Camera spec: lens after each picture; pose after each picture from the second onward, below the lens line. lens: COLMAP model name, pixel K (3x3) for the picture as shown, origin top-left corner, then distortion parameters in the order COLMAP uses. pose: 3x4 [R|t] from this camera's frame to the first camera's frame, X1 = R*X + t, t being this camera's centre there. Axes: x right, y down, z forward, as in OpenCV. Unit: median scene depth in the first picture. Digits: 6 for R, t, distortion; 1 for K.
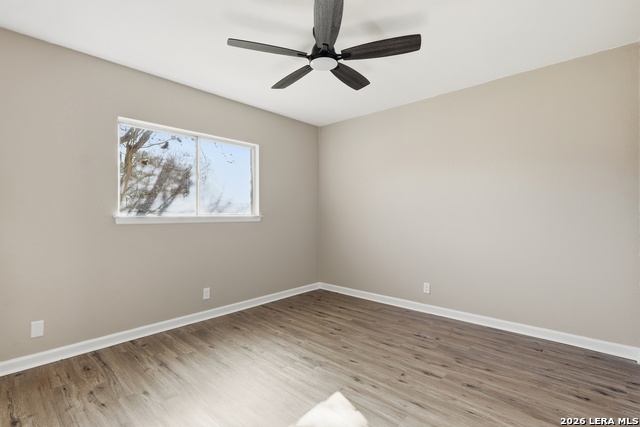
lens RADIAL K [[299.0, 0, 318.5], [0, 299.0, 213.4], [0, 0, 1]] dist [-0.002764, -0.000418]
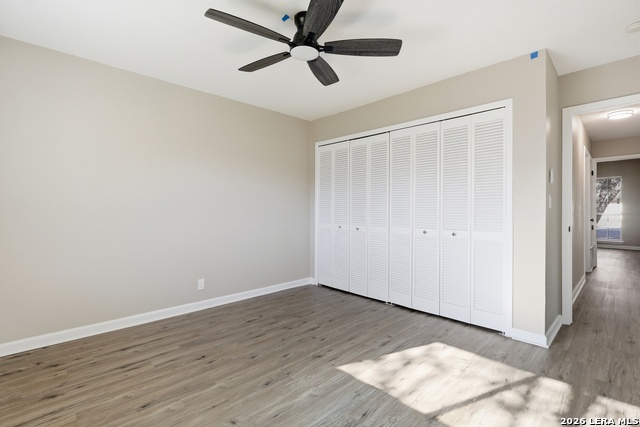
lens RADIAL K [[299.0, 0, 318.6], [0, 299.0, 212.2], [0, 0, 1]] dist [-0.002764, -0.000418]
pose [[0.046050, -0.002650, 0.998936, -0.736023], [-0.001056, 0.999996, 0.002701, 0.017771], [-0.998939, -0.001180, 0.046047, 0.724769]]
